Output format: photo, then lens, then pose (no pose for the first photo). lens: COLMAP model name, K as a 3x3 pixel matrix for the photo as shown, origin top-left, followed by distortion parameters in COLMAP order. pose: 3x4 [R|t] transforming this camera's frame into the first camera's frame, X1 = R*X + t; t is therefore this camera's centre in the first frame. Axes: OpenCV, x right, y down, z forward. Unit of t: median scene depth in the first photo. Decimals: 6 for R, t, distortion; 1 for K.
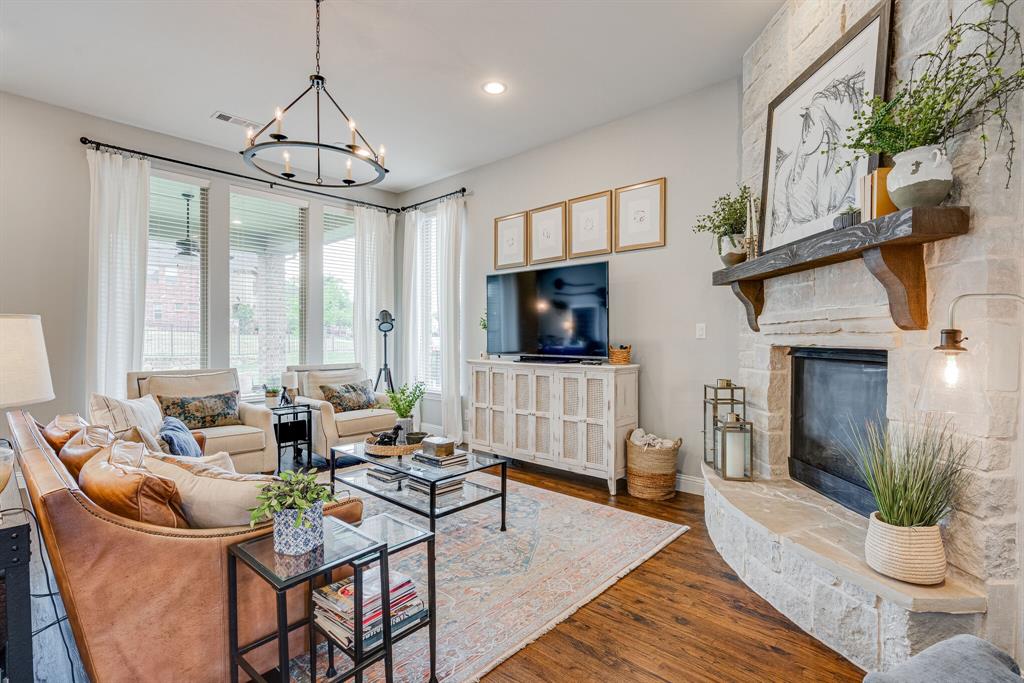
lens RADIAL K [[478.7, 0, 515.4], [0, 478.7, 333.1], [0, 0, 1]] dist [-0.002241, -0.000078]
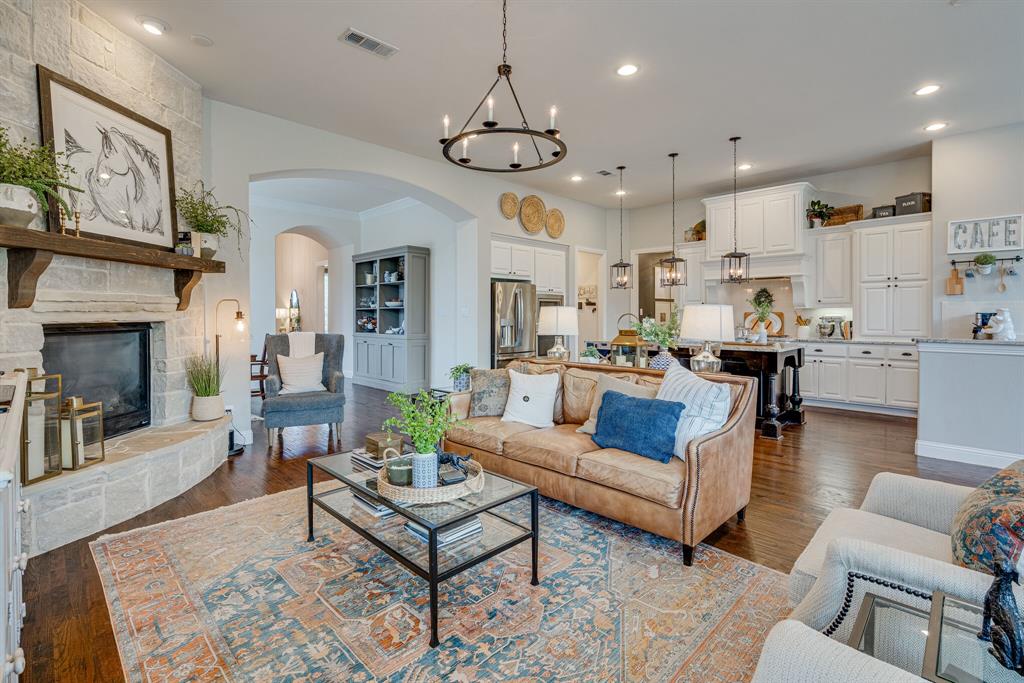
lens RADIAL K [[473.3, 0, 509.5], [0, 473.3, 317.5], [0, 0, 1]] dist [-0.010138, -0.000260]
pose [[-0.998536, 0.000031, 0.054094, -0.325923], [0.000058, 1.000000, 0.000492, 0.010329], [-0.054094, 0.000494, -0.998536, 1.395673]]
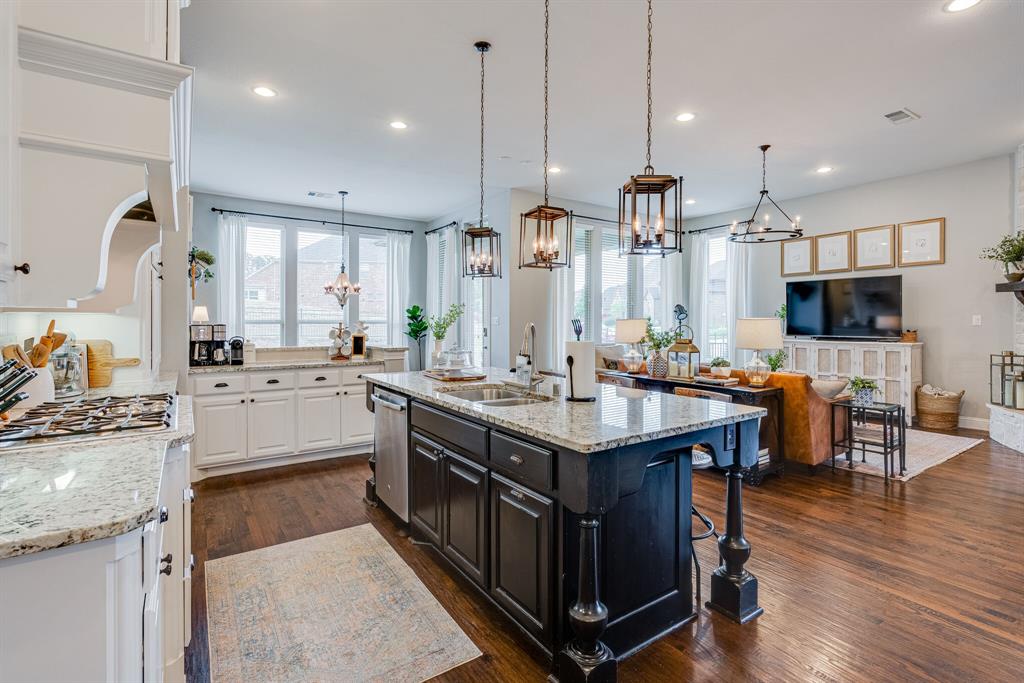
lens RADIAL K [[473.3, 0, 509.5], [0, 473.3, 317.5], [0, 0, 1]] dist [-0.010138, -0.000260]
pose [[0.970593, -0.000792, -0.240724, -0.662035], [0.000660, 1.000000, -0.000628, -0.013381], [0.240725, 0.000451, 0.970593, -0.758589]]
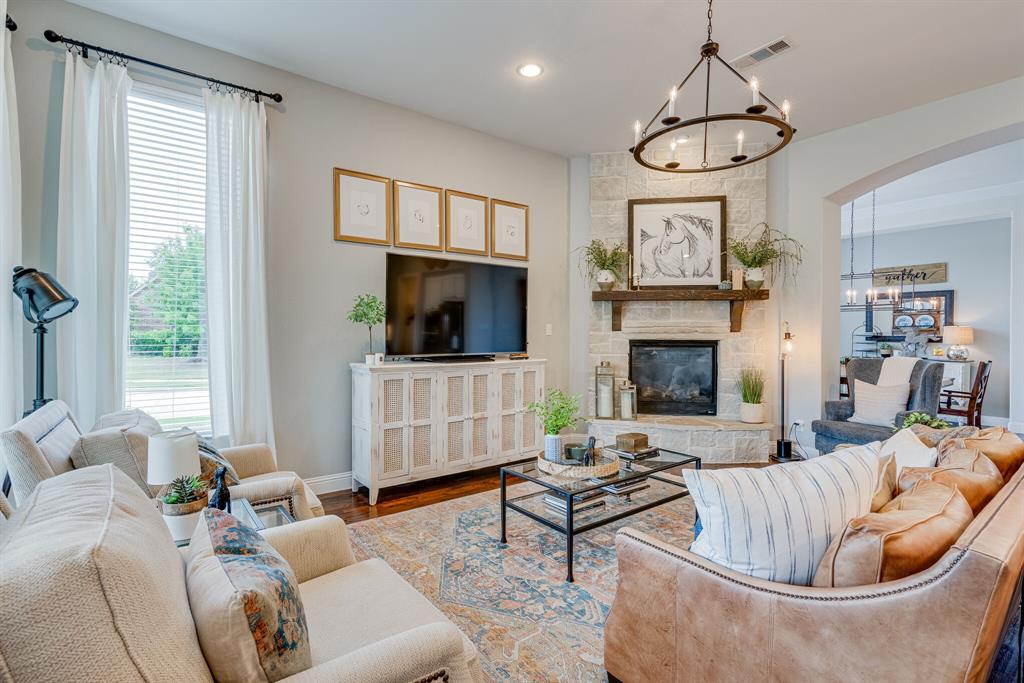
lens RADIAL K [[478.7, 0, 515.4], [0, 478.7, 333.1], [0, 0, 1]] dist [-0.002241, -0.000078]
pose [[0.177686, 0.001068, 0.984087, -0.932362], [-0.010393, 0.999946, 0.000791, 0.004488], [-0.984032, -0.010368, 0.177687, 0.817054]]
